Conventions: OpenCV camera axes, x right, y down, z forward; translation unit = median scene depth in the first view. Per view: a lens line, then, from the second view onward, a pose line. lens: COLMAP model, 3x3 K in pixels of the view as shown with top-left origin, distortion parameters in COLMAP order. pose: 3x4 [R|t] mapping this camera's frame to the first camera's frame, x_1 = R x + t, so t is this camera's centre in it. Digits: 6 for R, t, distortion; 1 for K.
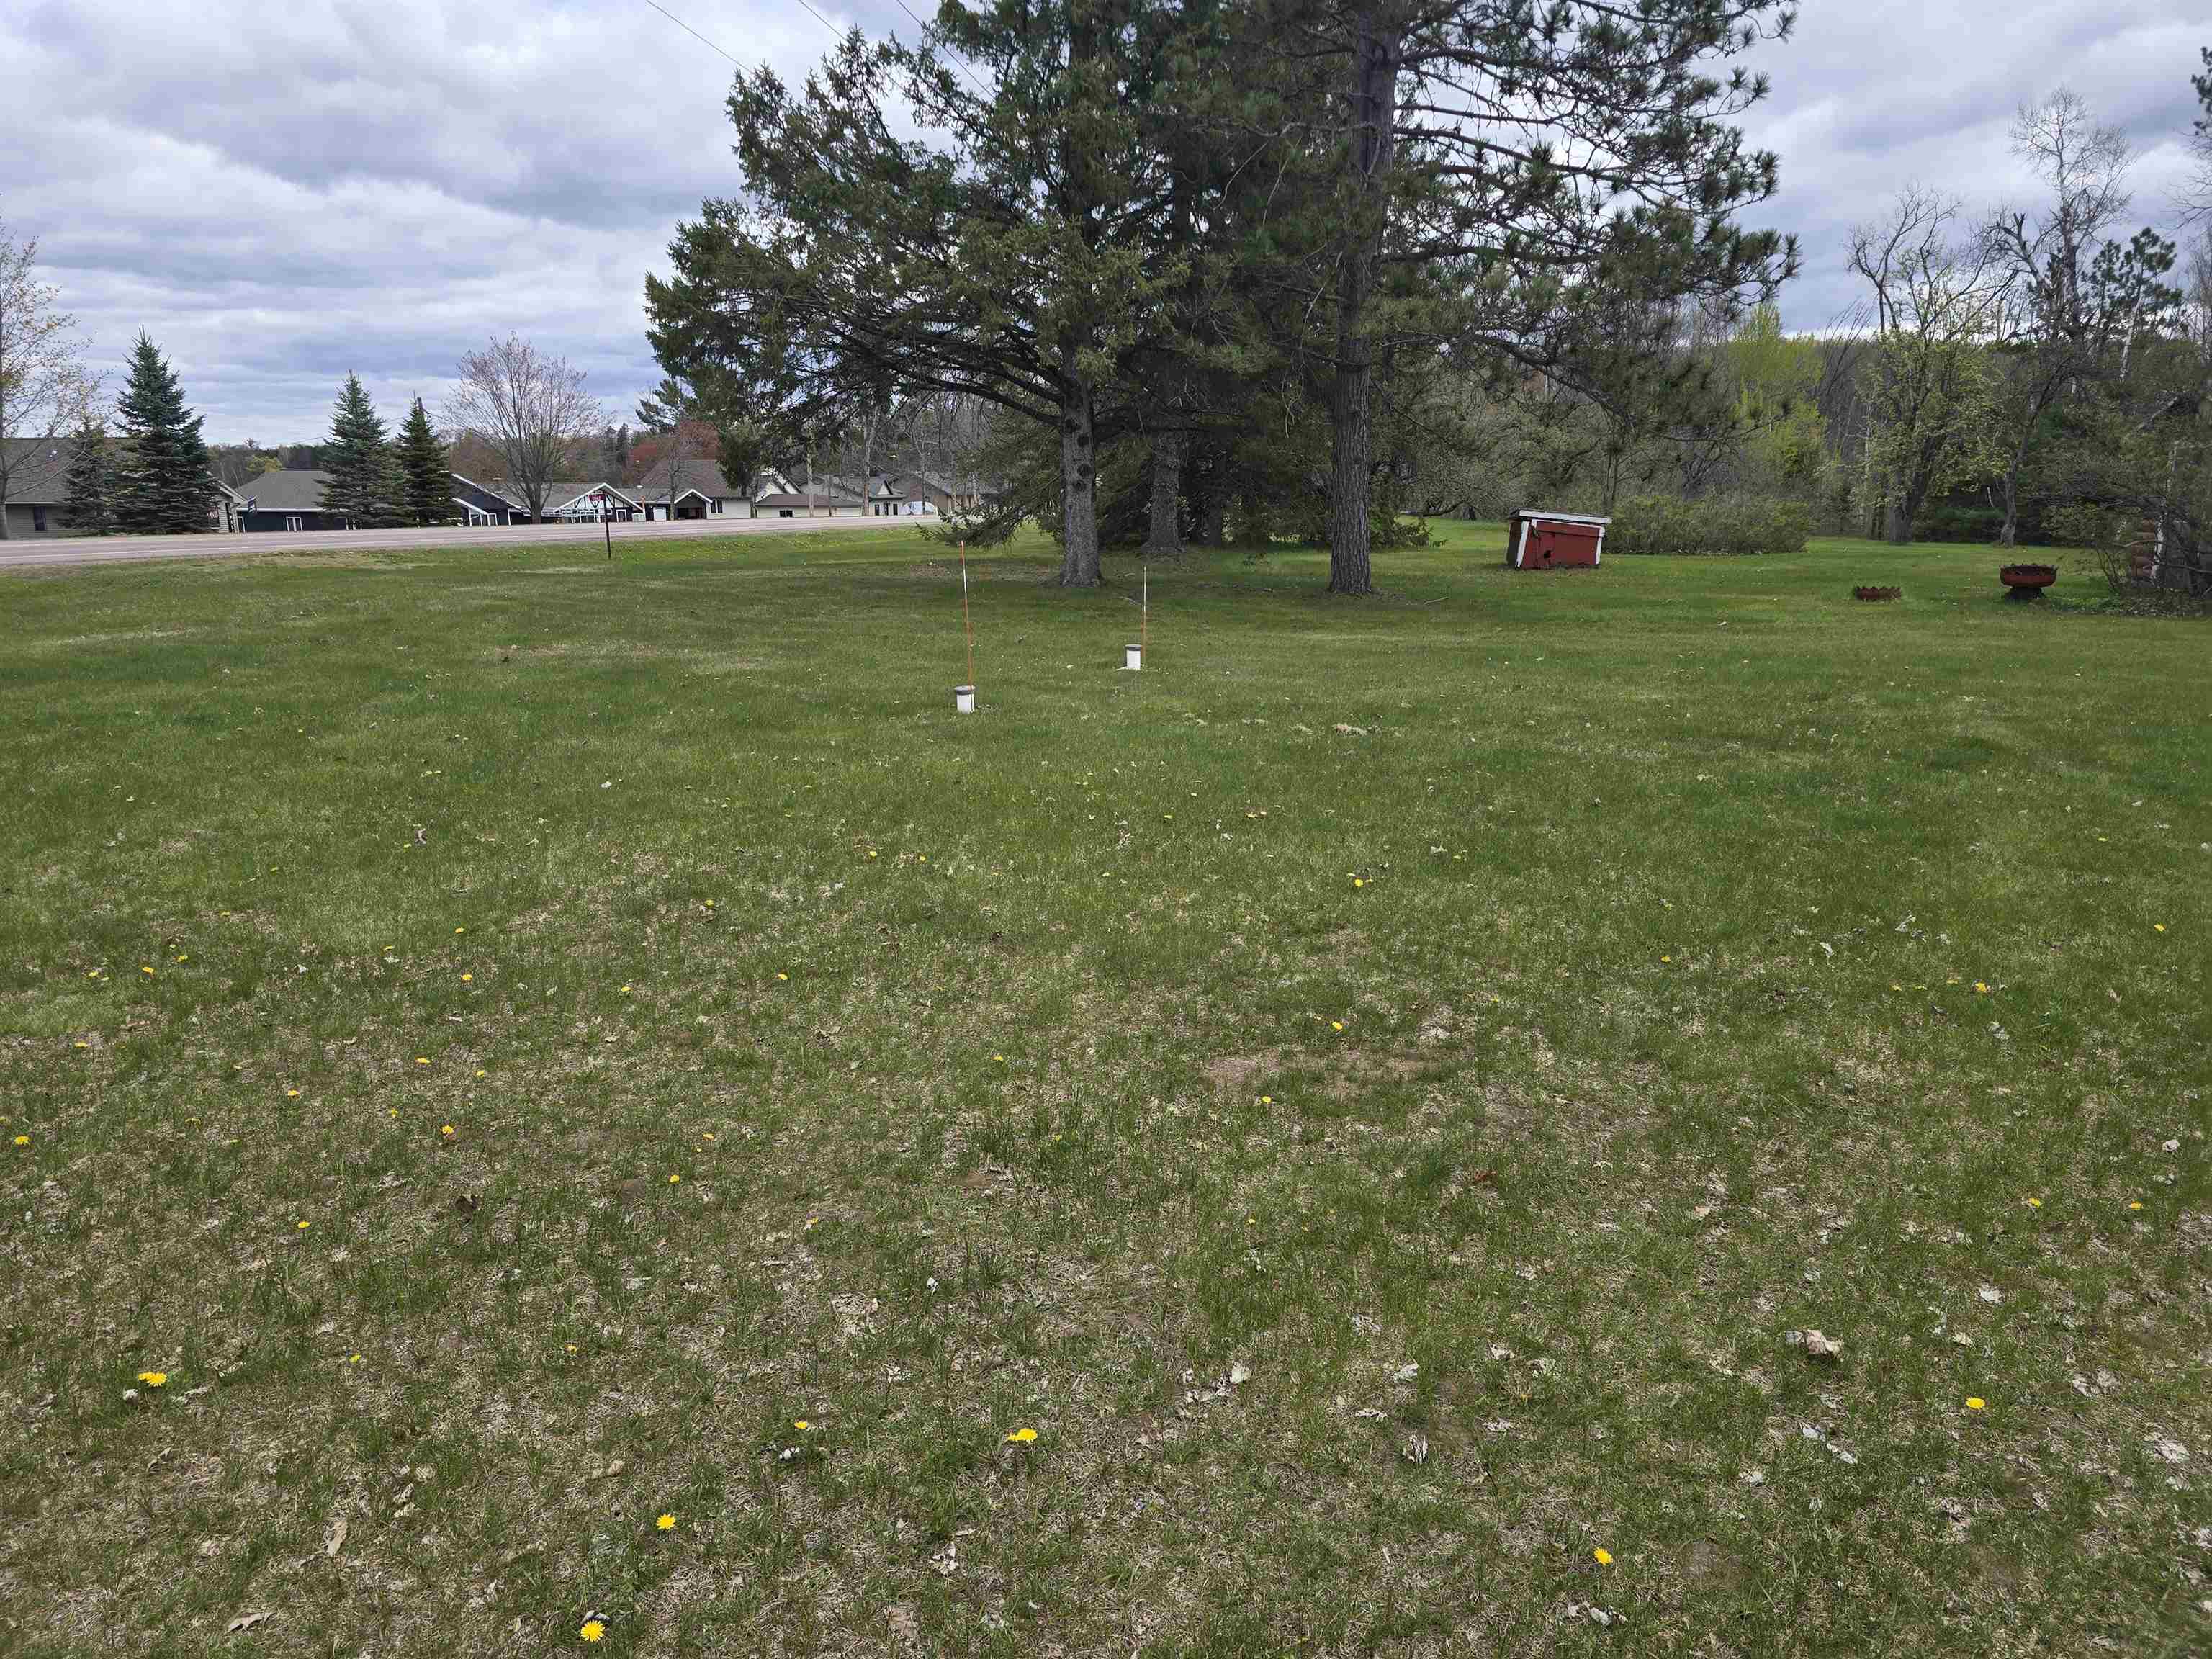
lens RADIAL K [[1479.0, 0, 1106.1], [0, 1479.0, 789.9], [0, 0, 1]] dist [0.076701, -0.060042]
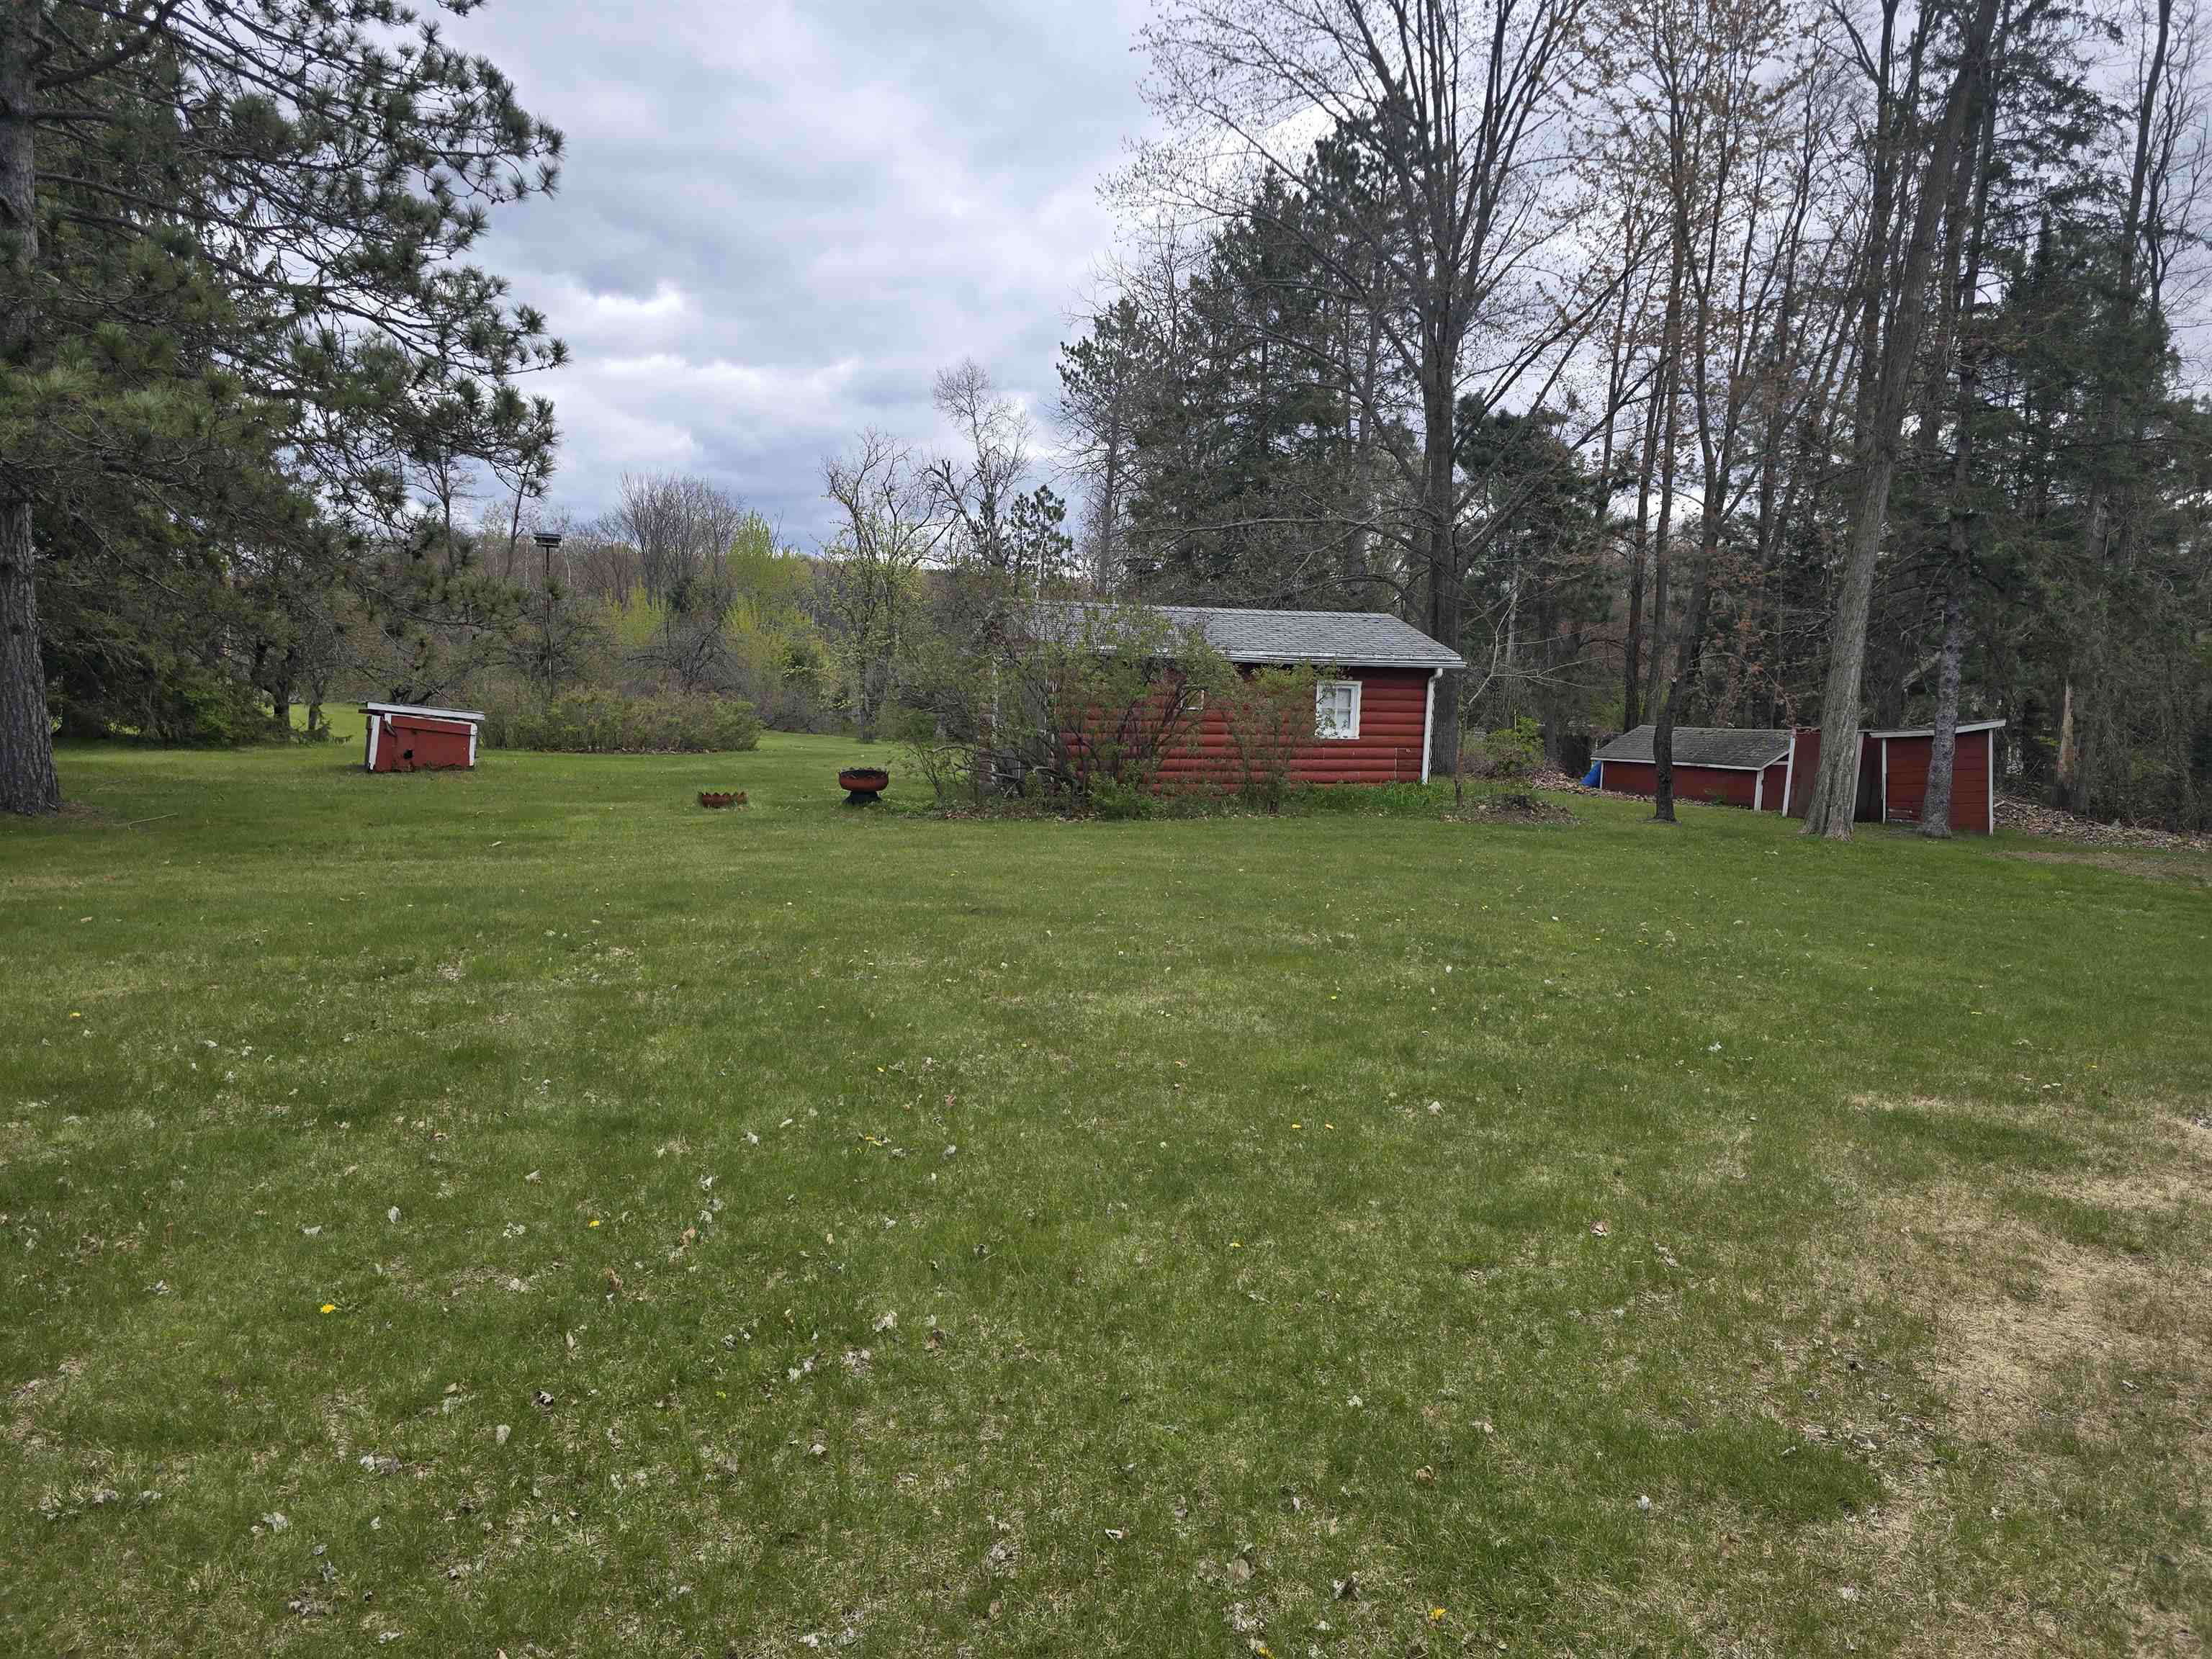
lens RADIAL K [[1482.3, 0, 1106.0], [0, 1482.3, 829.5], [0, 0, 1]] dist [0.073907, -0.065866]
pose [[0.822652, -0.034011, 0.567527, 0.092674], [0.091492, 0.993119, -0.073106, -0.011624], [-0.561135, 0.112065, 0.820103, 0.056092]]
